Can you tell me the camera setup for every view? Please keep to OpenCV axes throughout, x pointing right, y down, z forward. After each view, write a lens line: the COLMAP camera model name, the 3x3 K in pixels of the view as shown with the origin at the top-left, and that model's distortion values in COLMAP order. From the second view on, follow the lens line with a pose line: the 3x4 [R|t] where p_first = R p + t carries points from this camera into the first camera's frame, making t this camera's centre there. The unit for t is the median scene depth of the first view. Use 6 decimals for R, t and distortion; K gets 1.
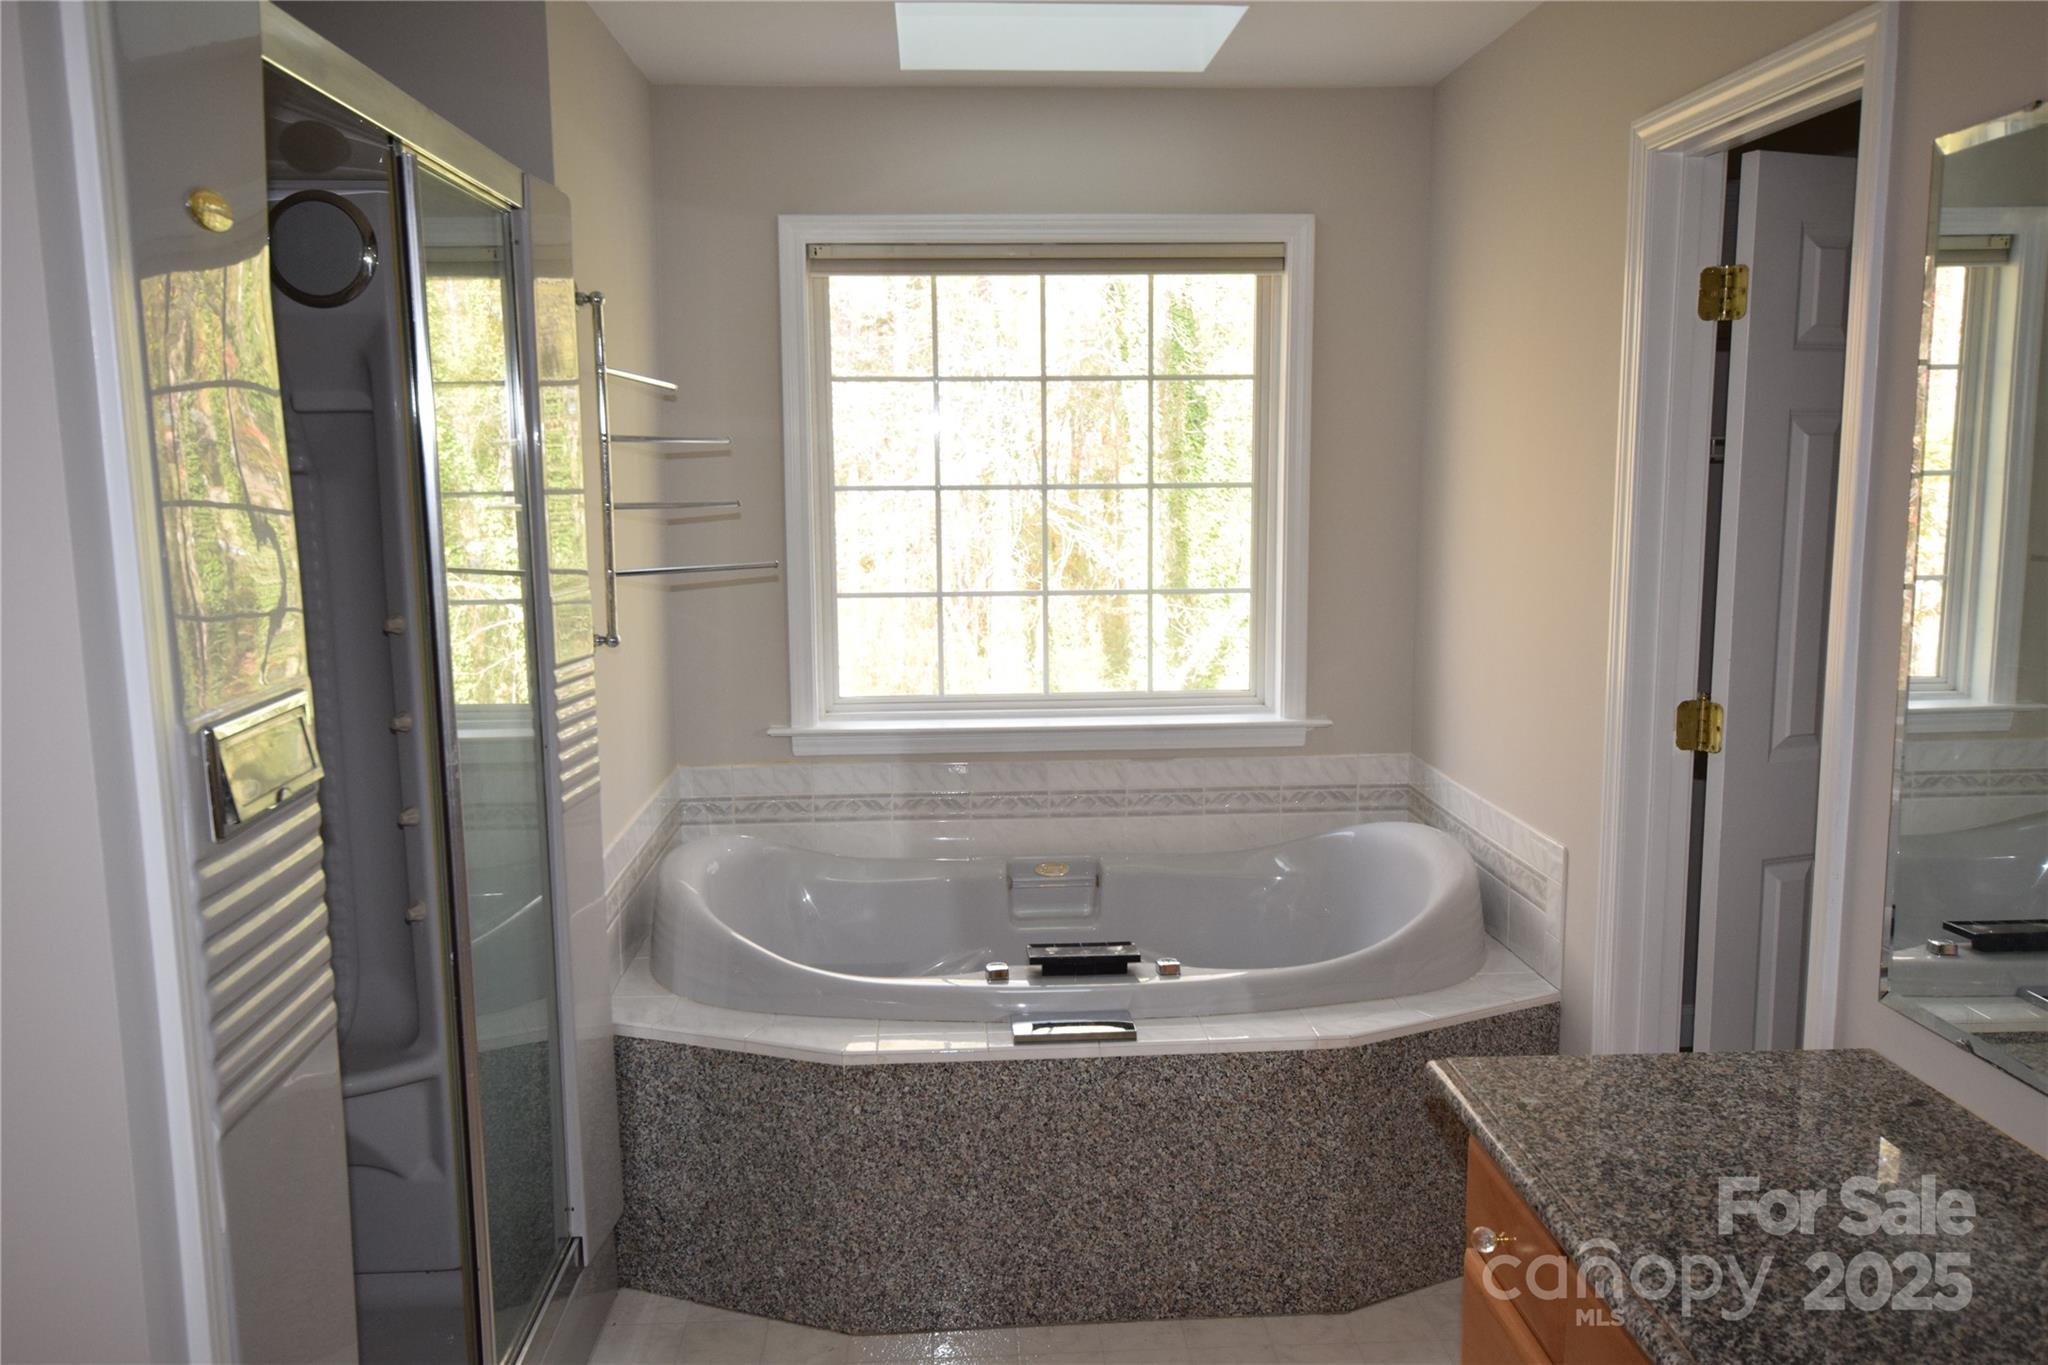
lens RADIAL K [[1577.5, 0, 1024.0], [0, 1577.5, 682.5], [0, 0, 1]] dist [0.021701, -0.000196]
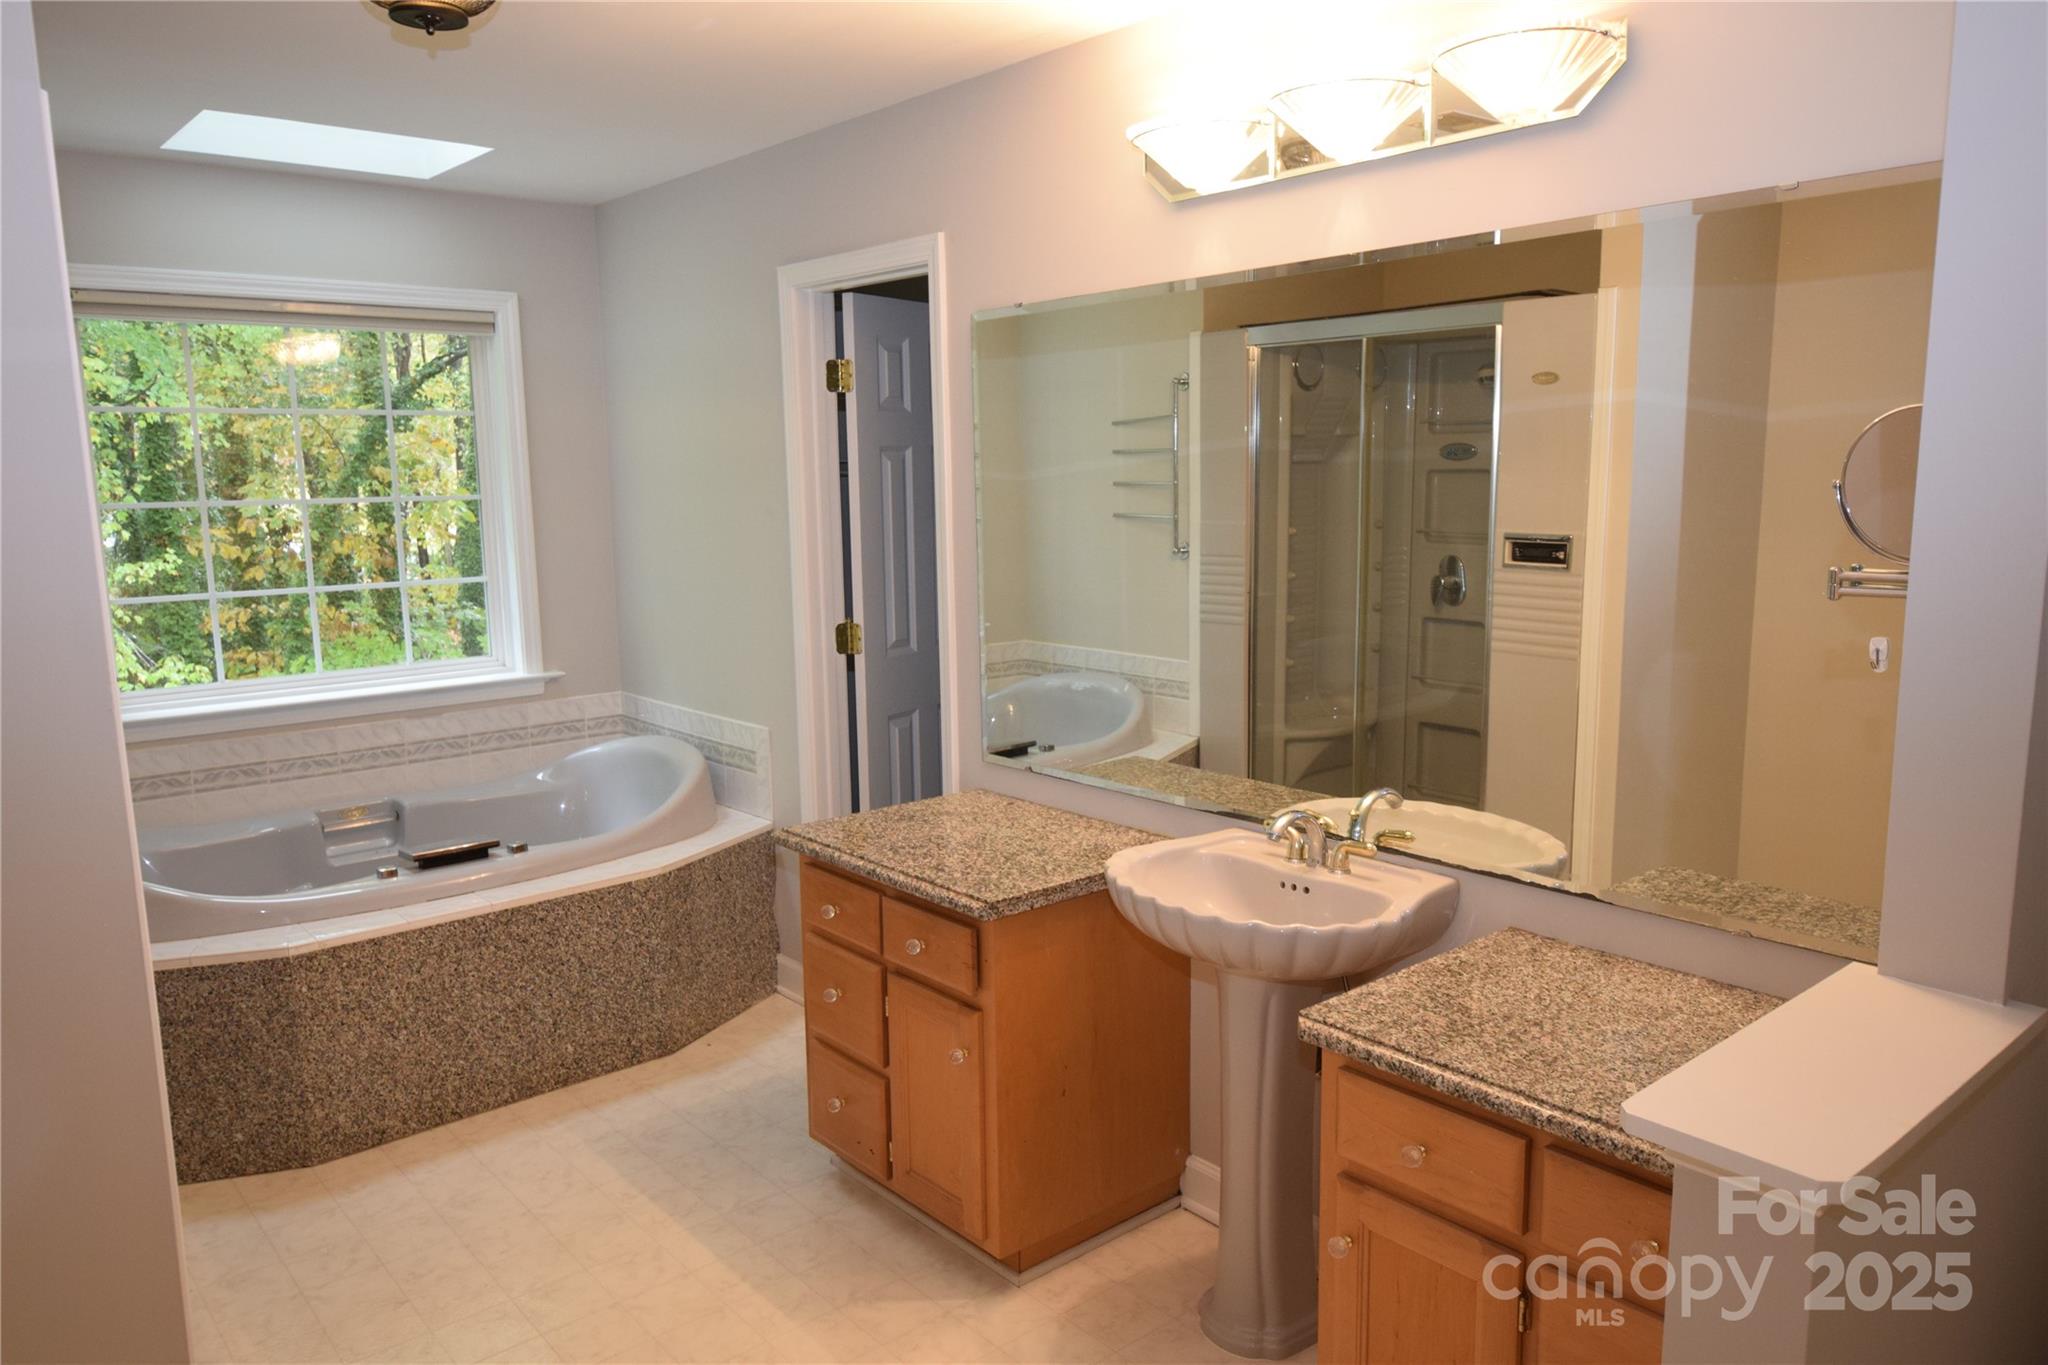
lens RADIAL K [[1440.4, 0, 1024.0], [0, 1440.4, 682.5], [0, 0, 1]] dist [0.022062, -0.002630]
pose [[0.795203, -0.096213, 0.598662, -0.315585], [0.092998, 0.995001, 0.036381, 0.033976], [-0.599170, 0.026744, 0.800175, -0.292325]]
